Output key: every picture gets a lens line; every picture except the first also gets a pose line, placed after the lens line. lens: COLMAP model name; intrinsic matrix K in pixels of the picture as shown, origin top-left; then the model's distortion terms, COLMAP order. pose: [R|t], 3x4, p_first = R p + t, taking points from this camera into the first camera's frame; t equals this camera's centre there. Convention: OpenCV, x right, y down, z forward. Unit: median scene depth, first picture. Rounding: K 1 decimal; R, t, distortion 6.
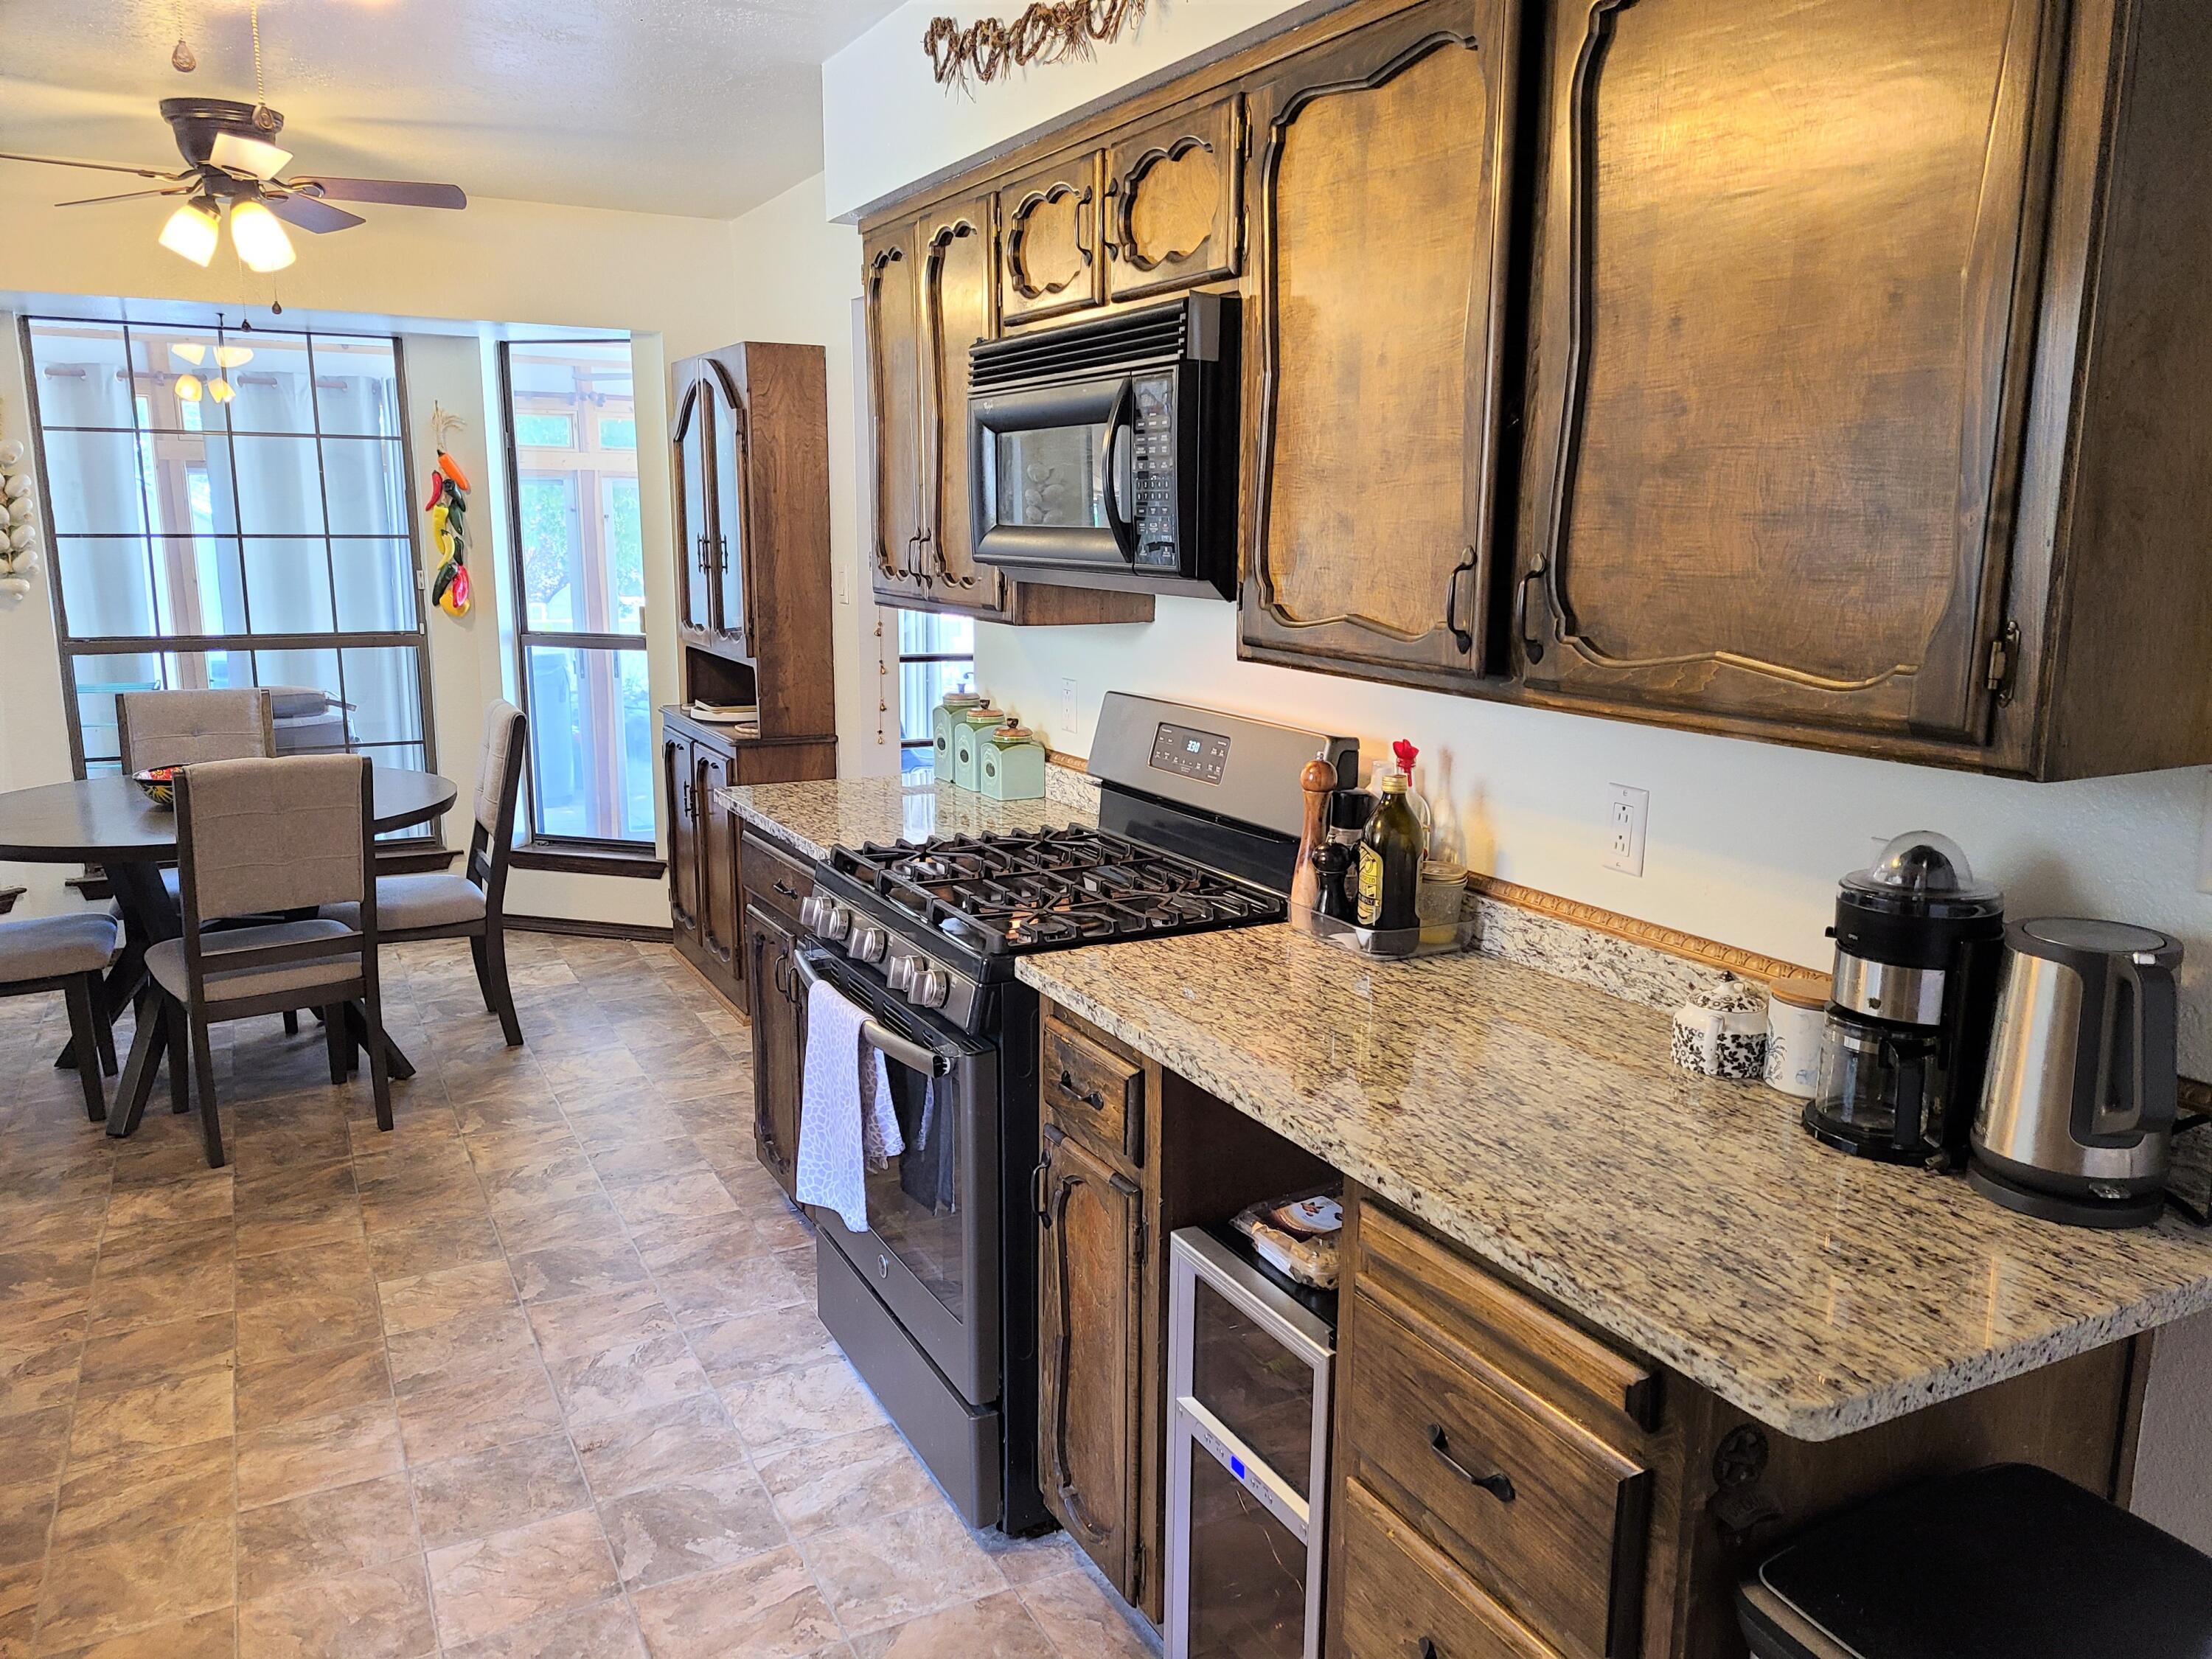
lens RADIAL K [[1656.0, 0, 1112.4], [0, 1656.0, 857.2], [0, 0, 1]] dist [0.064589, -0.055335]
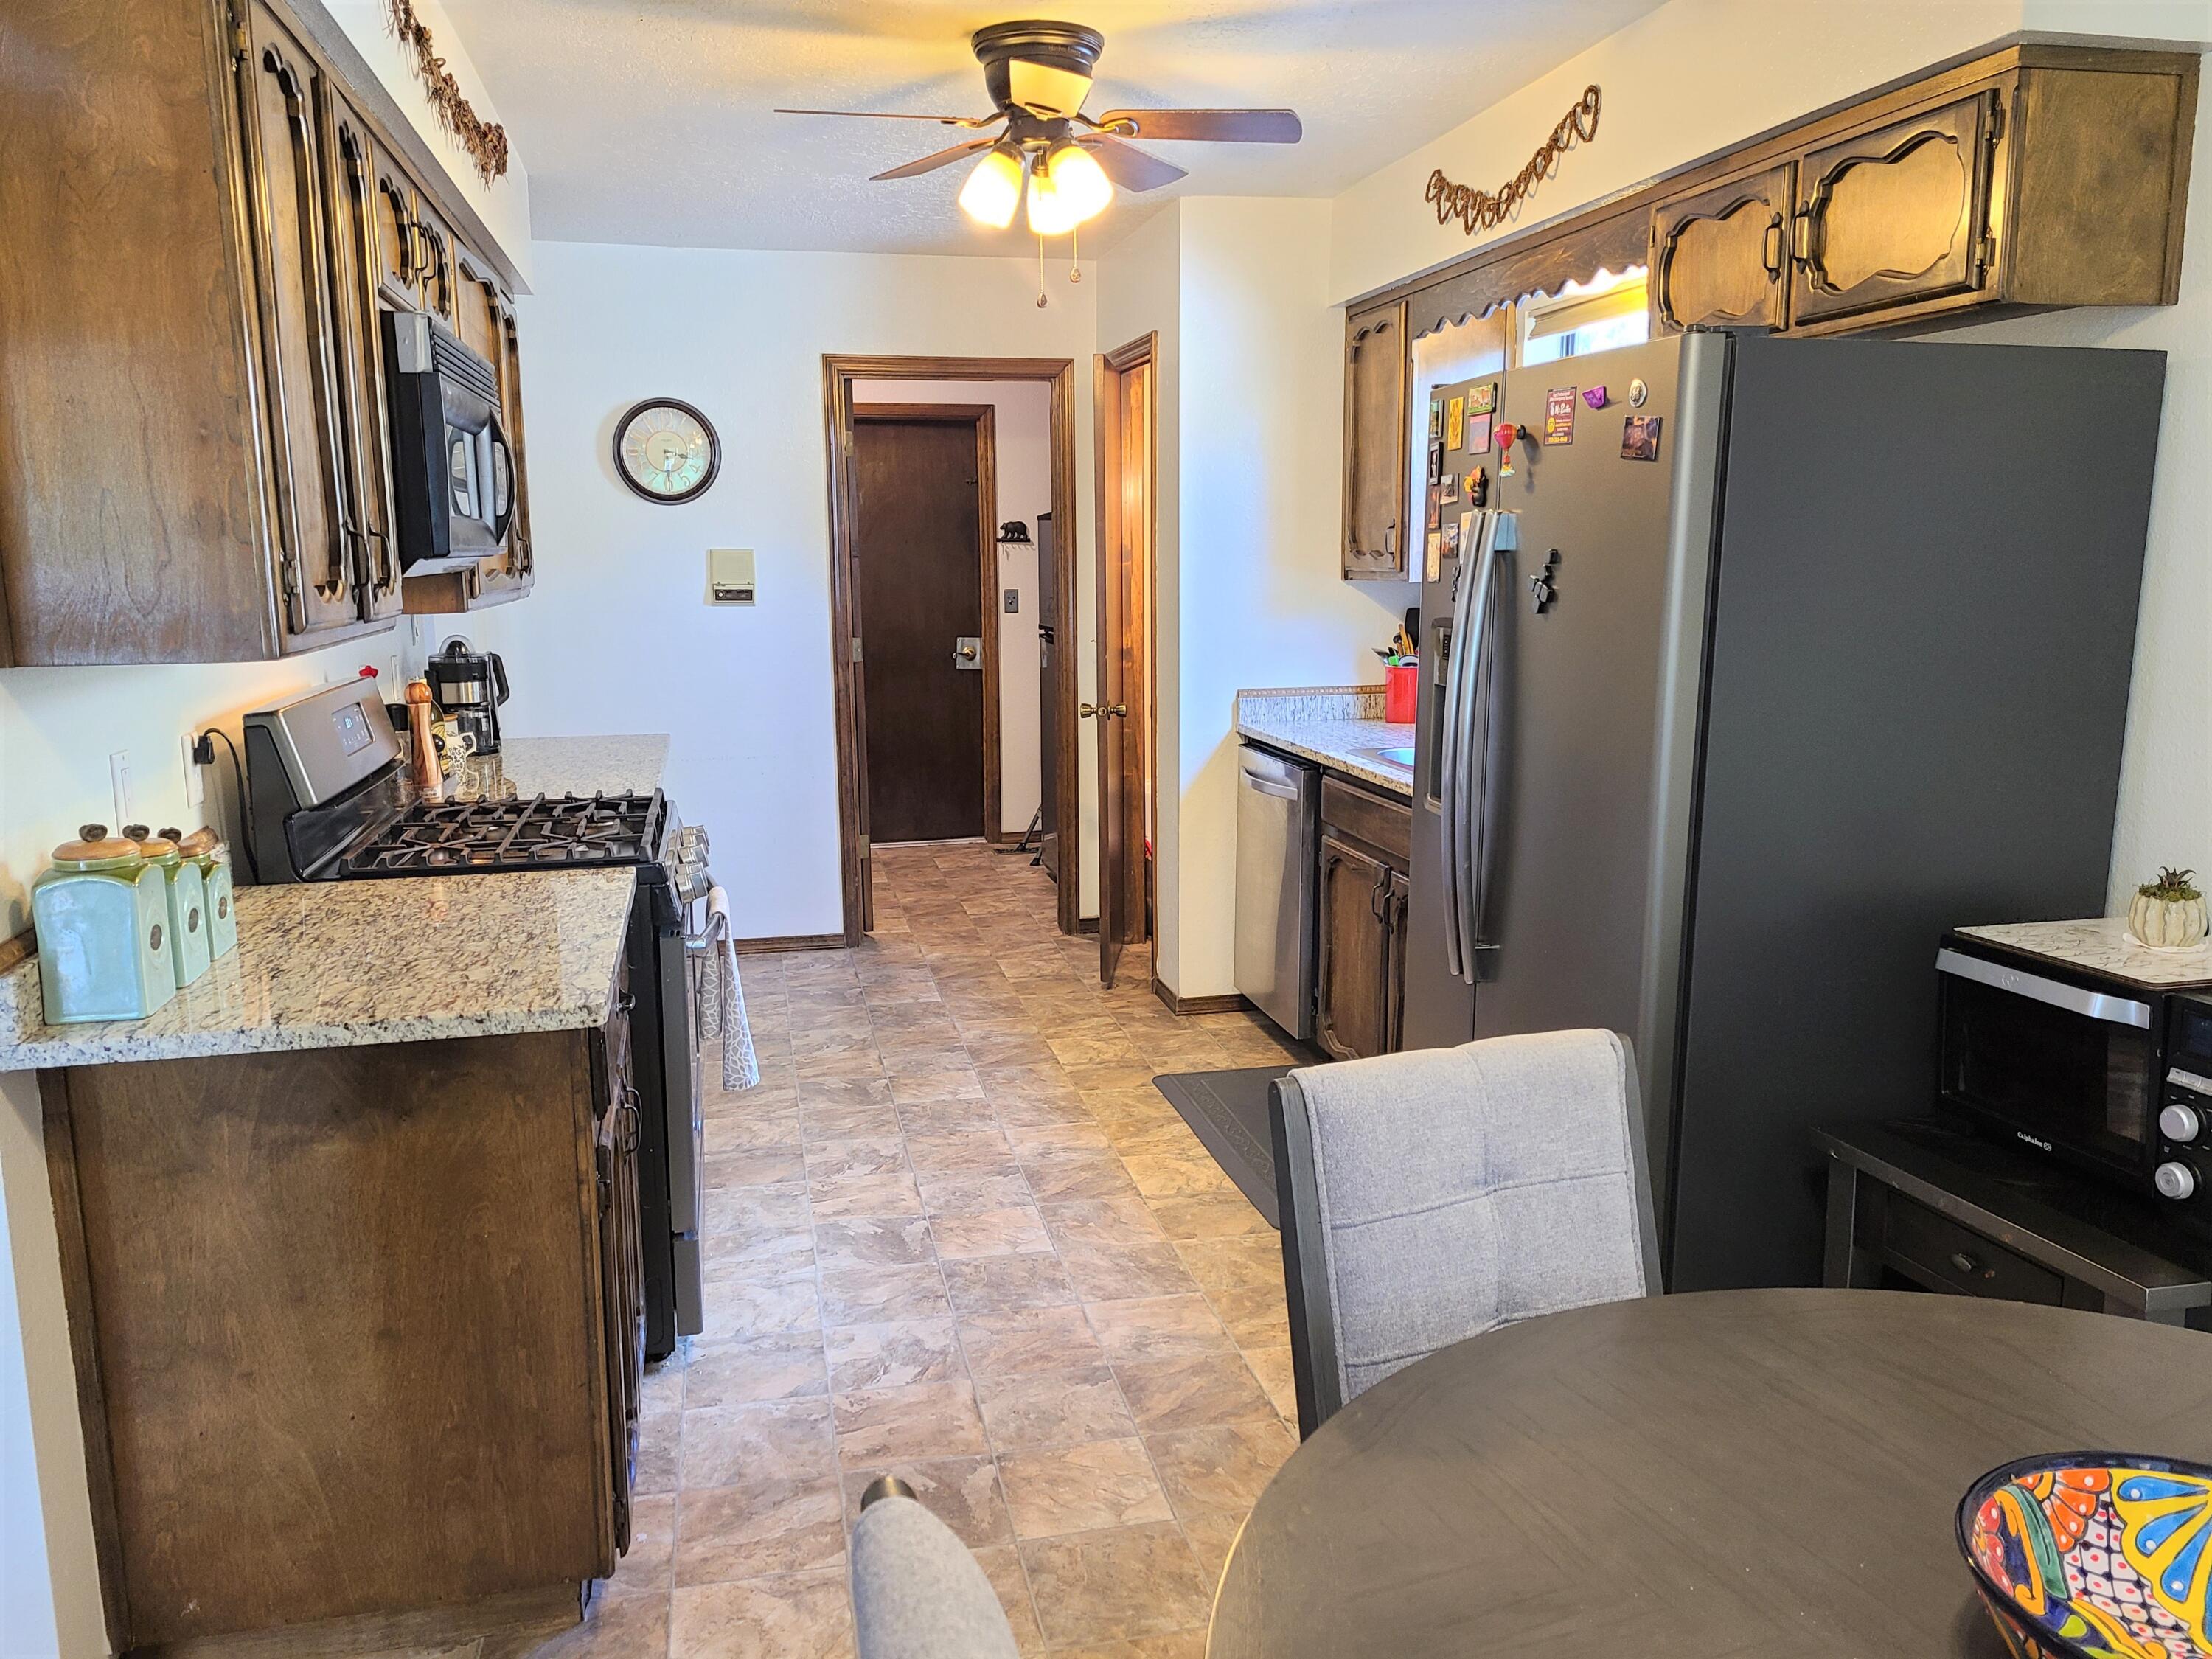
lens RADIAL K [[1656.0, 0, 1108.2], [0, 1656.0, 830.2], [0, 0, 1]] dist [0.064589, -0.055335]
pose [[-0.966878, -0.042427, 0.251690, -0.649038], [0.053506, 0.930487, 0.362395, -0.341371], [-0.249569, 0.363859, -0.897397, 1.739765]]
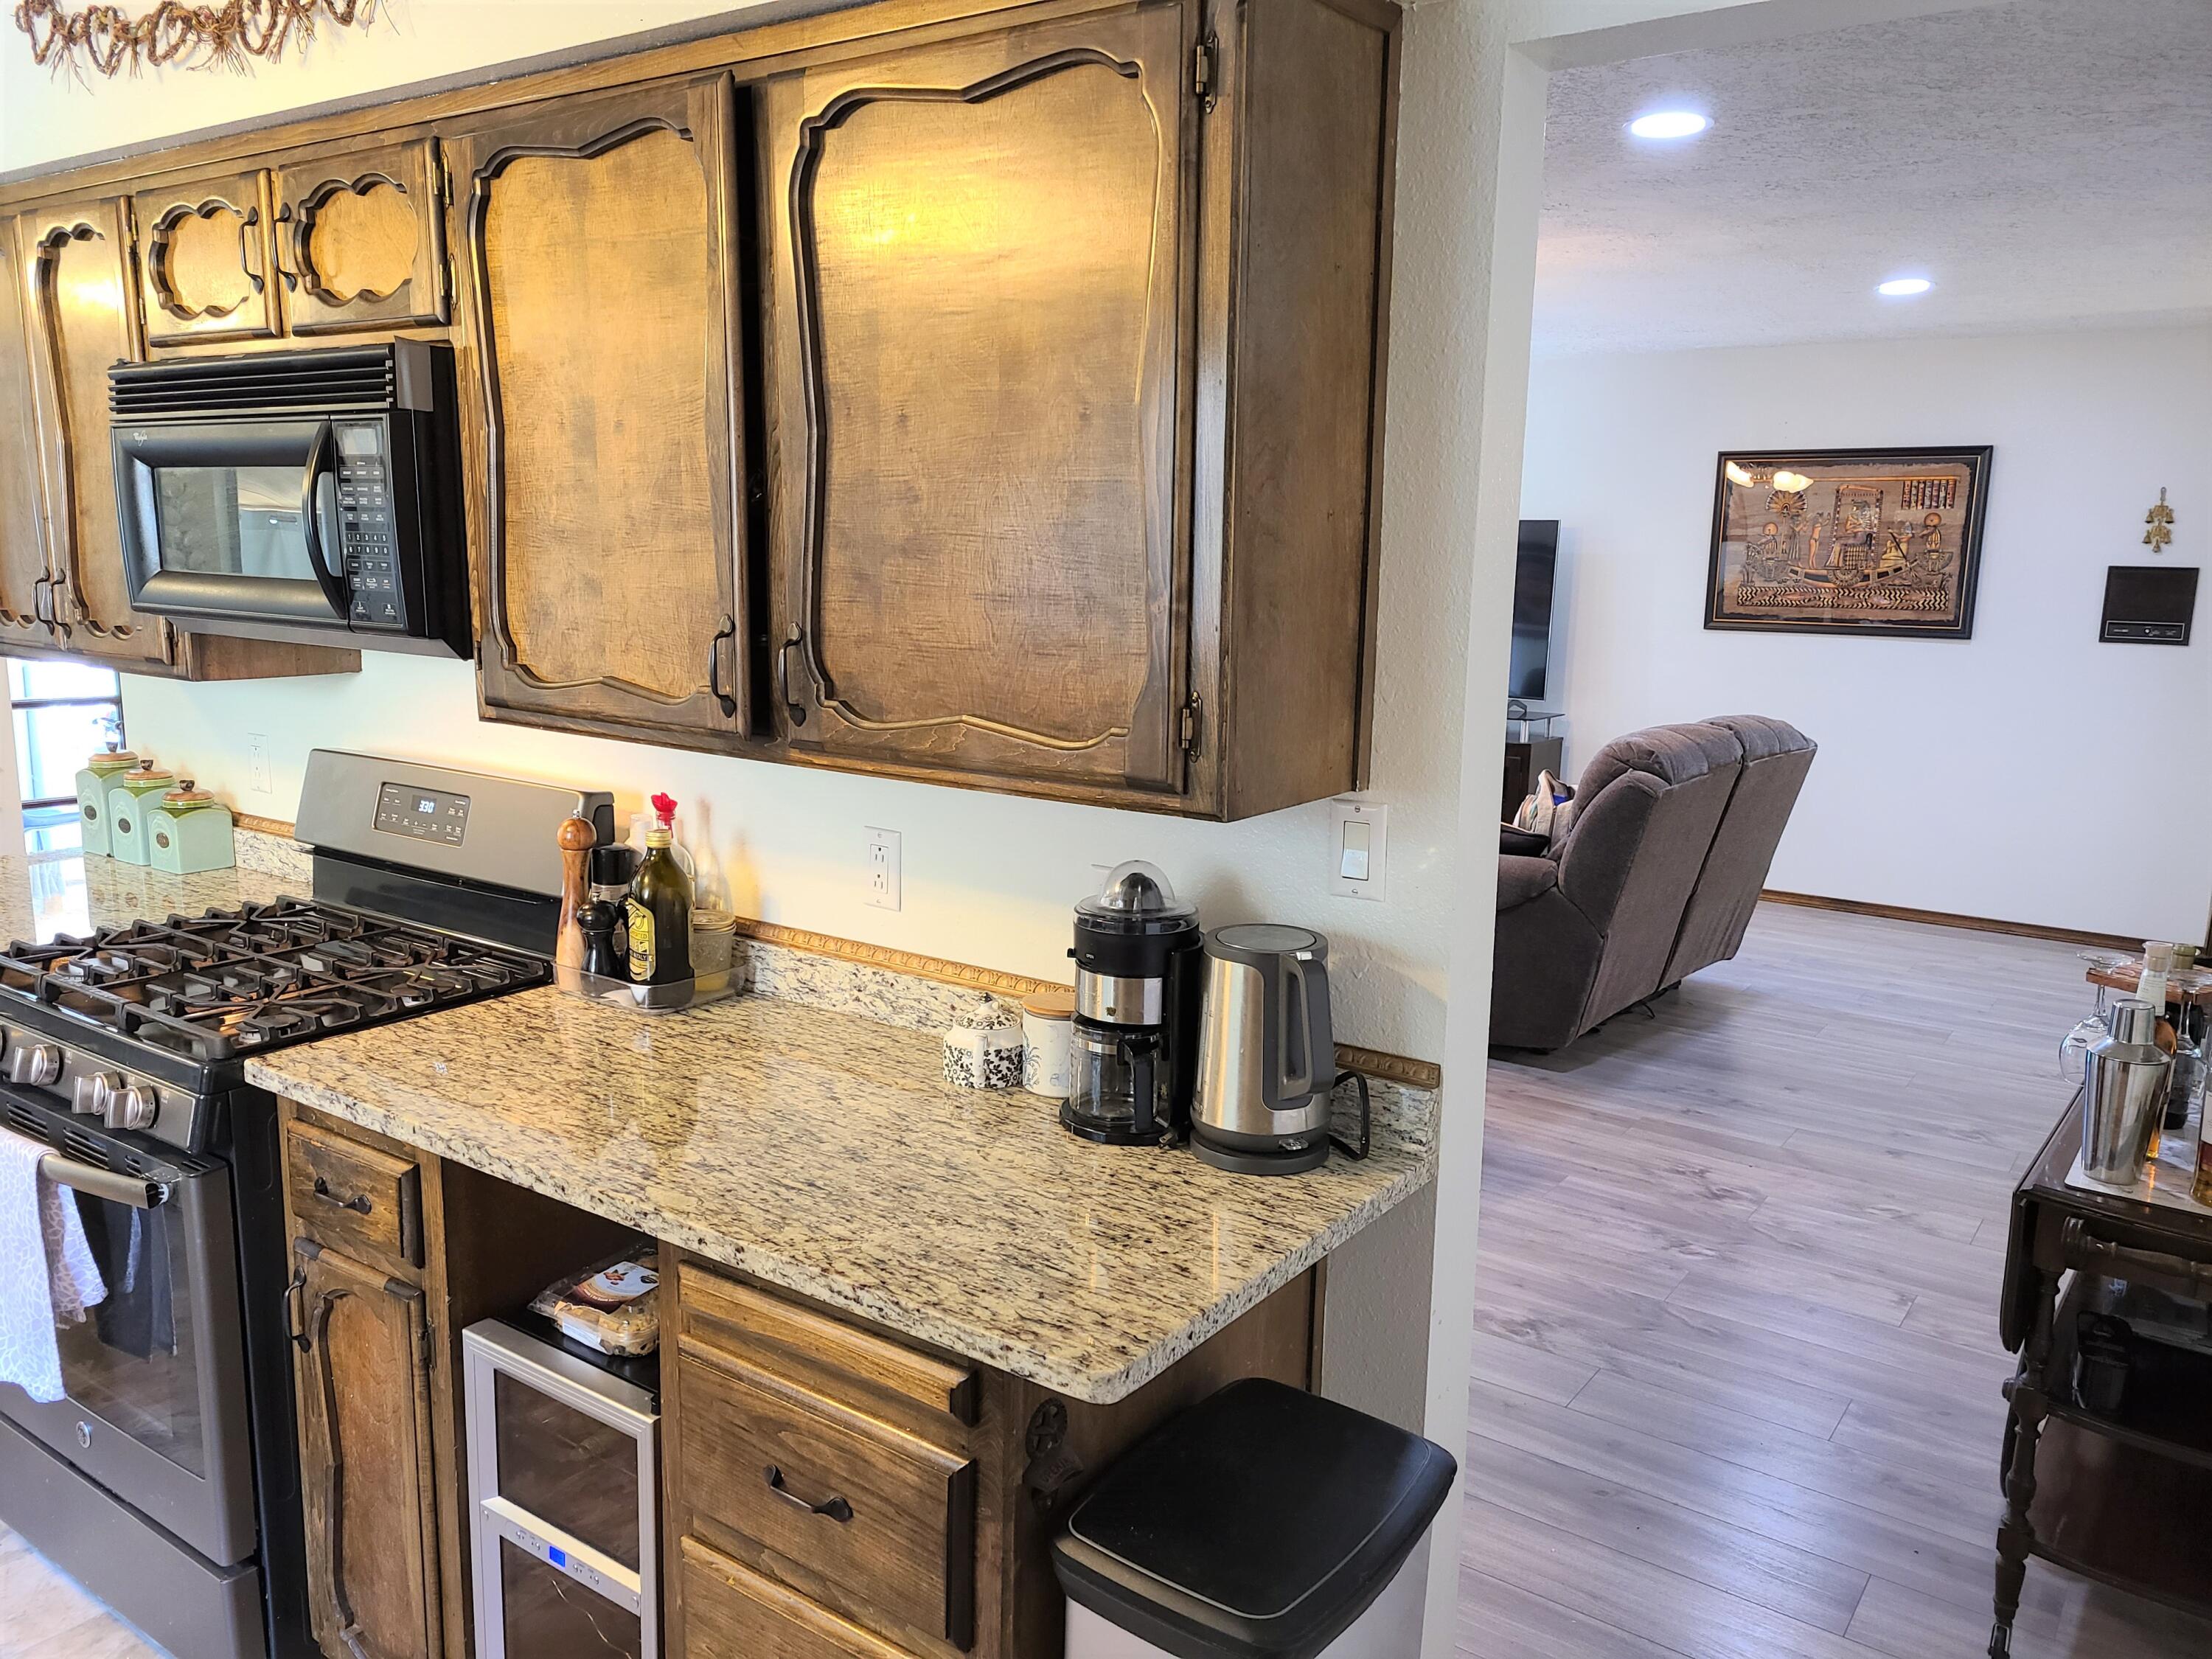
lens RADIAL K [[1656.0, 0, 1102.0], [0, 1656.0, 853.4], [0, 0, 1]] dist [0.064589, -0.055335]
pose [[0.893396, -0.073817, 0.443164, -0.027945], [0.078244, 0.996900, 0.008317, -0.016686], [-0.442404, 0.027245, 0.896402, -0.018541]]
